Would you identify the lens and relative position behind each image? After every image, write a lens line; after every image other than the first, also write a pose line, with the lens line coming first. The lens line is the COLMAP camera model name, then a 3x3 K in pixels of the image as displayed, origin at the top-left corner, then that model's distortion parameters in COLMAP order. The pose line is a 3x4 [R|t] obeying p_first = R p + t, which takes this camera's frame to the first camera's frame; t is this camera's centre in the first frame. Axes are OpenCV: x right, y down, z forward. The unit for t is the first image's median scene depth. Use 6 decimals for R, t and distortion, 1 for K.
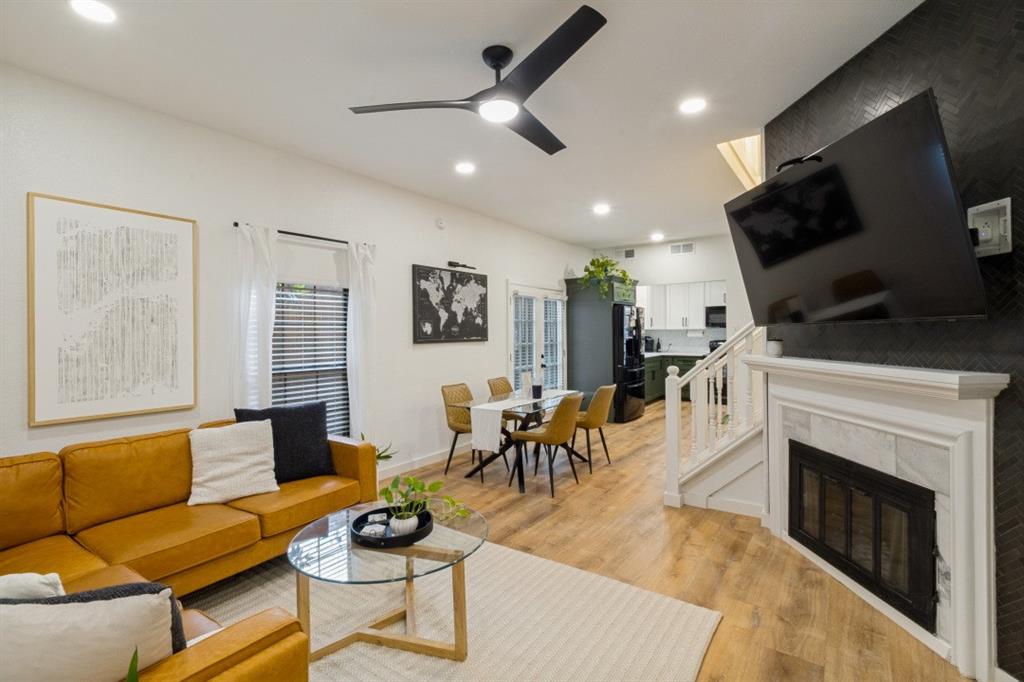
lens RADIAL K [[469.2, 0, 512.7], [0, 469.2, 336.0], [0, 0, 1]] dist [-0.001132, 0.000051]
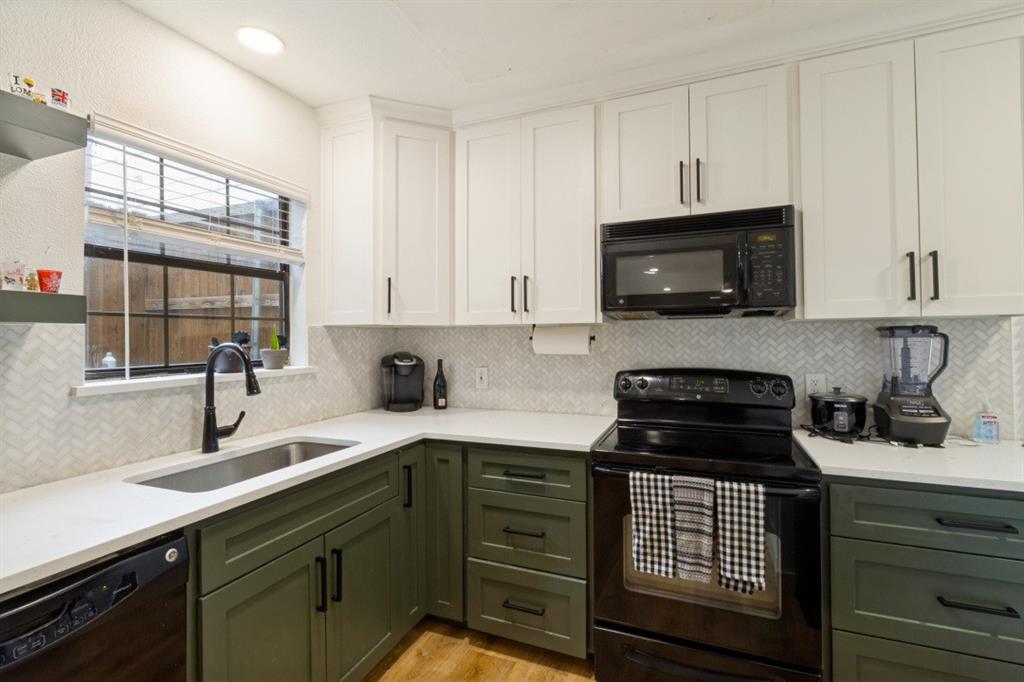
lens RADIAL K [[469.2, 0, 513.5], [0, 469.2, 335.0], [0, 0, 1]] dist [-0.001132, 0.000051]
pose [[0.976331, 0.006002, 0.216198, 0.308487], [-0.004538, 0.999963, -0.007265, -0.006834], [-0.216234, 0.006112, 0.976323, 0.757349]]
